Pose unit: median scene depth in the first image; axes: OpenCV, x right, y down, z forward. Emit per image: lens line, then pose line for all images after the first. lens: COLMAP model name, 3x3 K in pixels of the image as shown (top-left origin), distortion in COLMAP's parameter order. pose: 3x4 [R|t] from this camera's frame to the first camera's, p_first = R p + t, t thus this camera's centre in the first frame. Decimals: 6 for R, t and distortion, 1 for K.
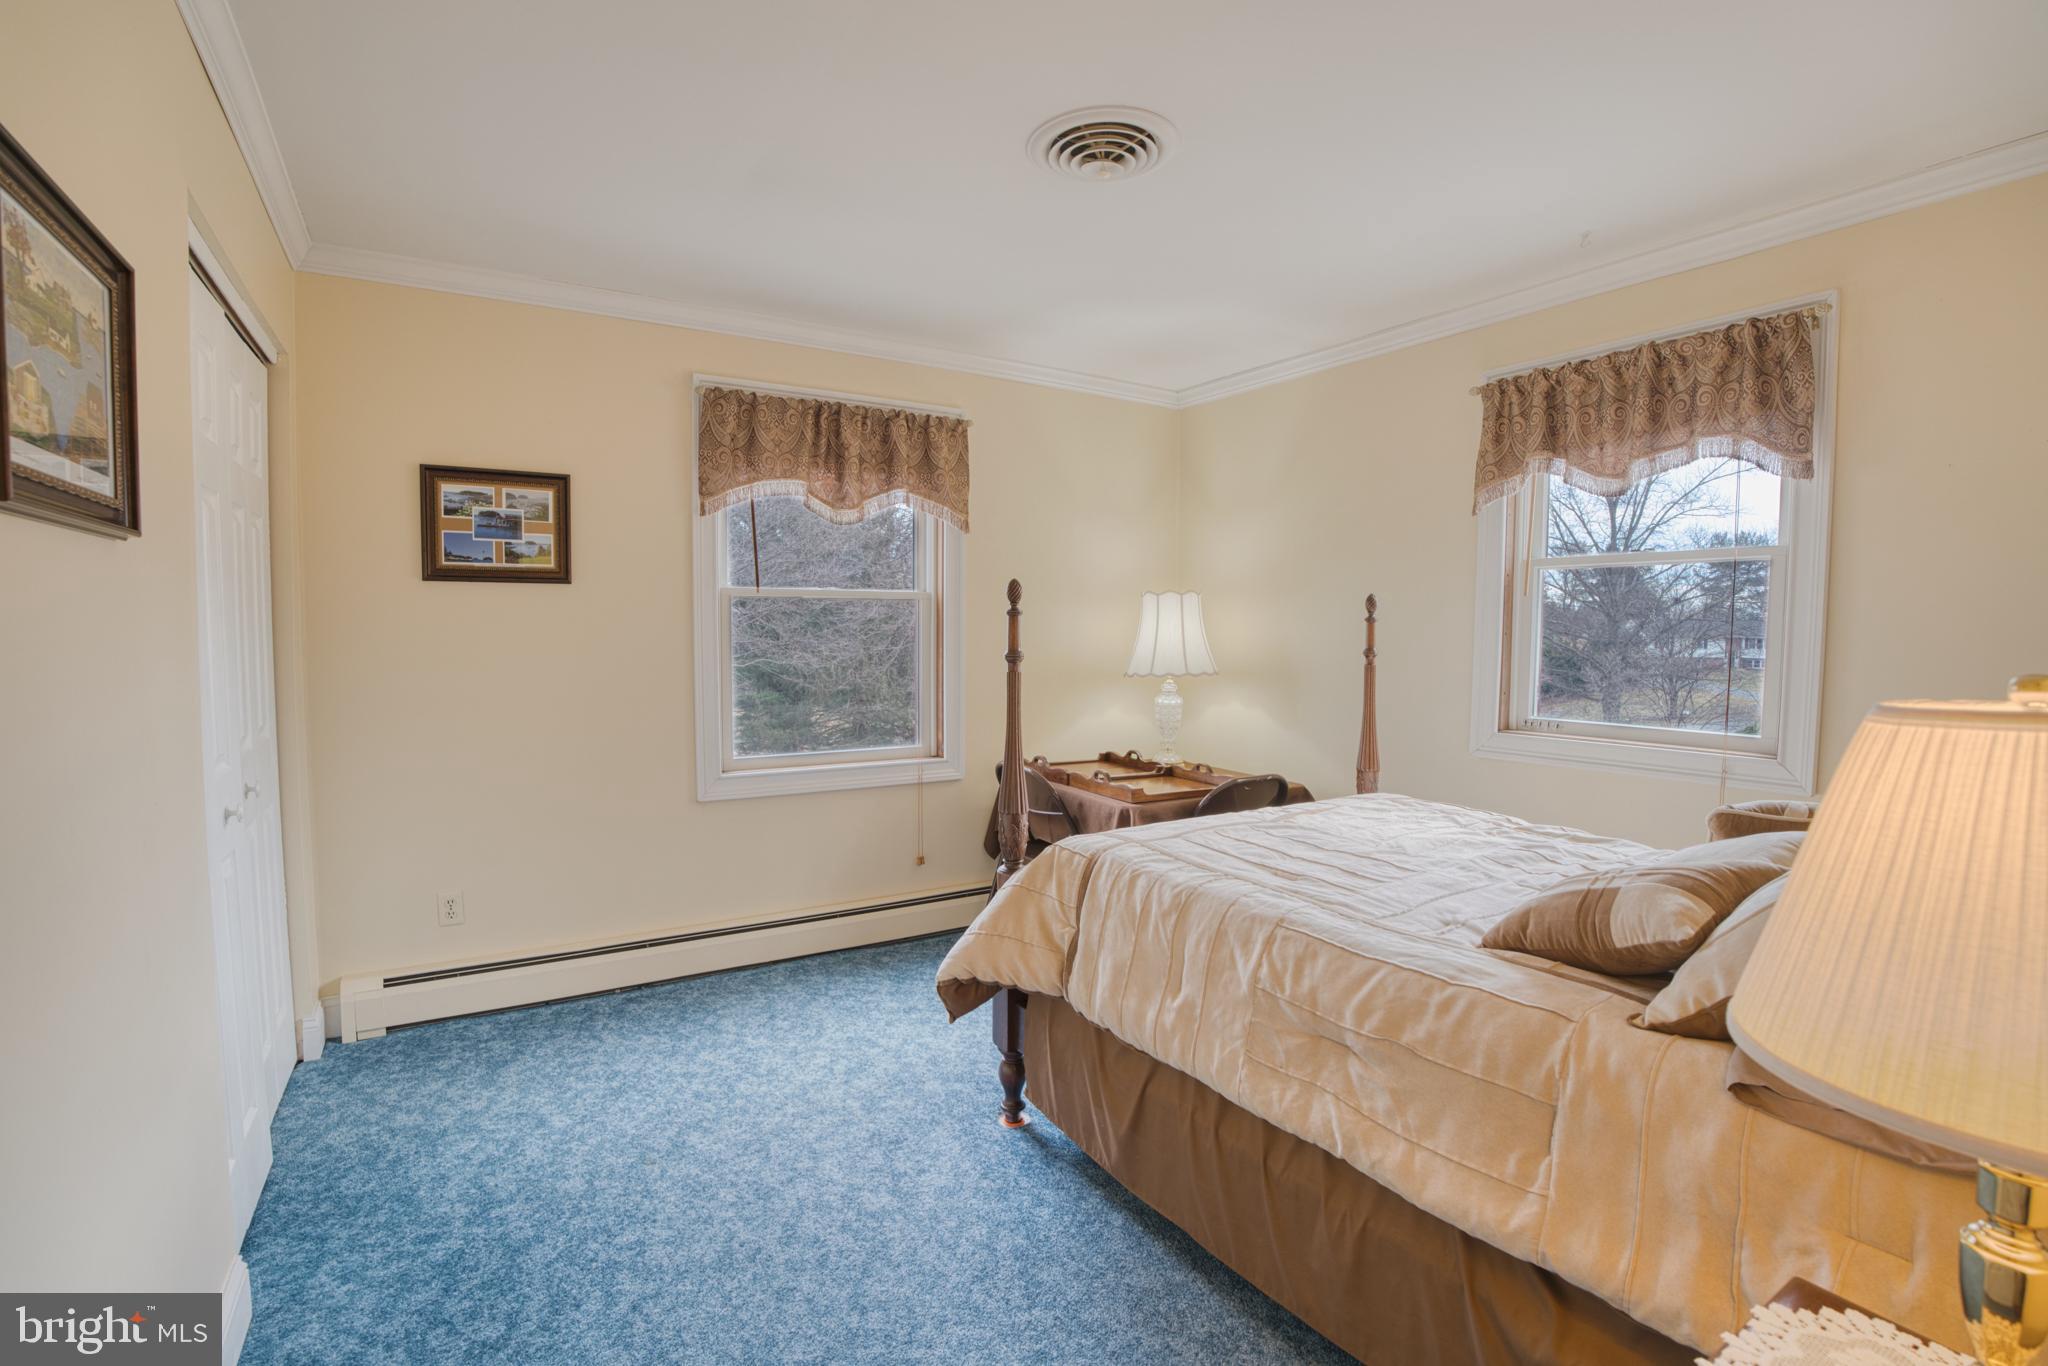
lens RADIAL K [[950.8, 0, 1024.4], [0, 950.8, 684.3], [0, 0, 1]] dist [-0.070402, 0.019065]
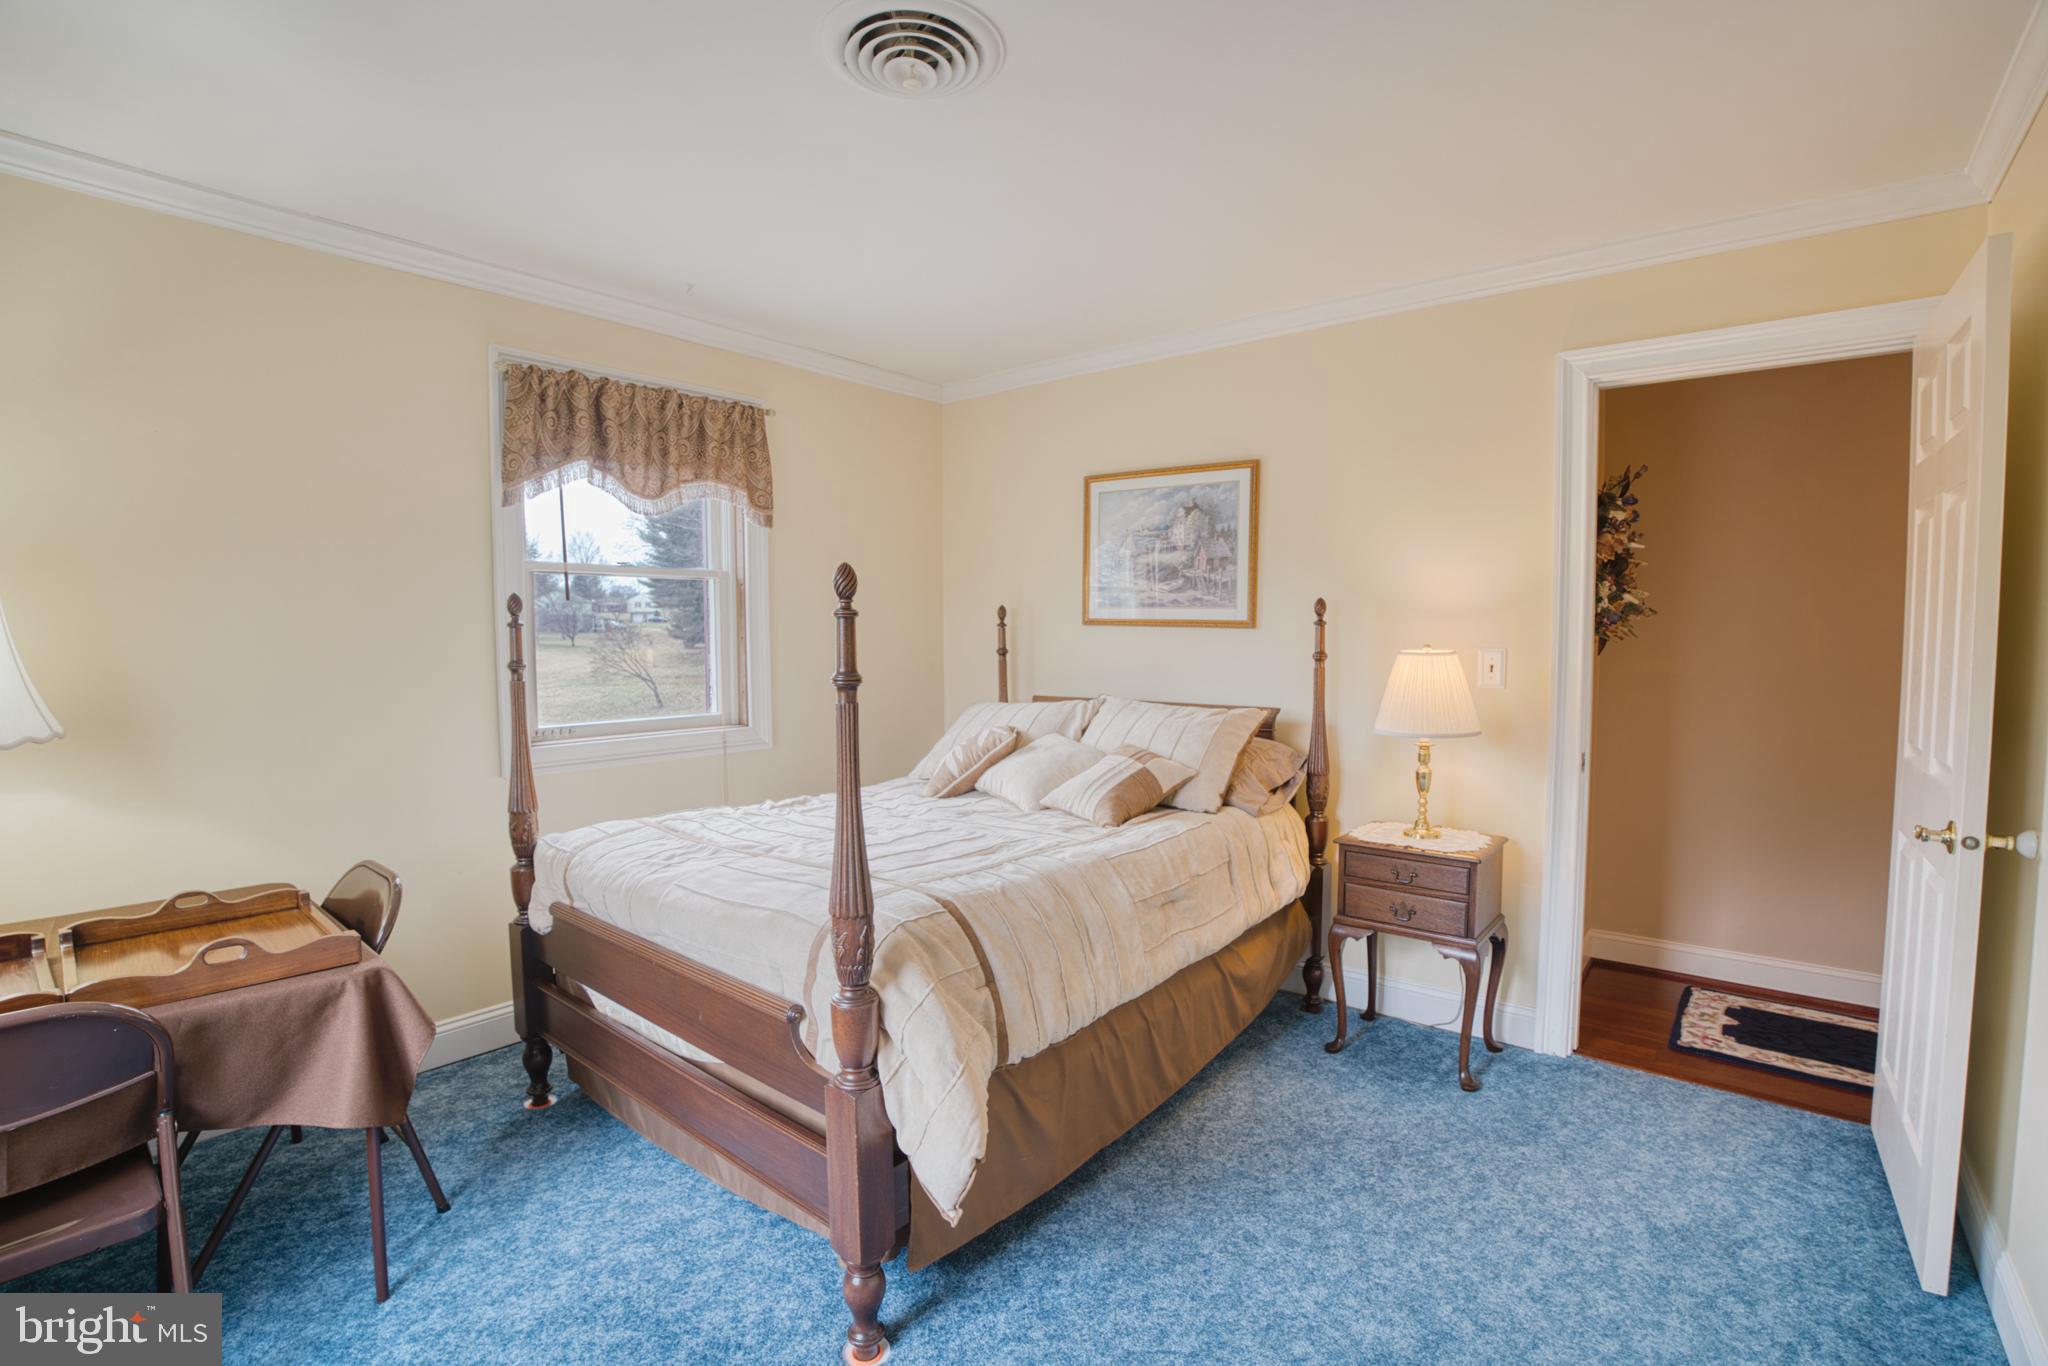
lens RADIAL K [[950.8, 0, 1025.6], [0, 950.8, 681.8], [0, 0, 1]] dist [-0.070402, 0.019065]
pose [[-0.301238, -0.049887, 0.952243, -0.689741], [0.057858, 0.995834, 0.070474, -0.067126], [-0.951792, 0.076325, -0.297097, 1.086779]]
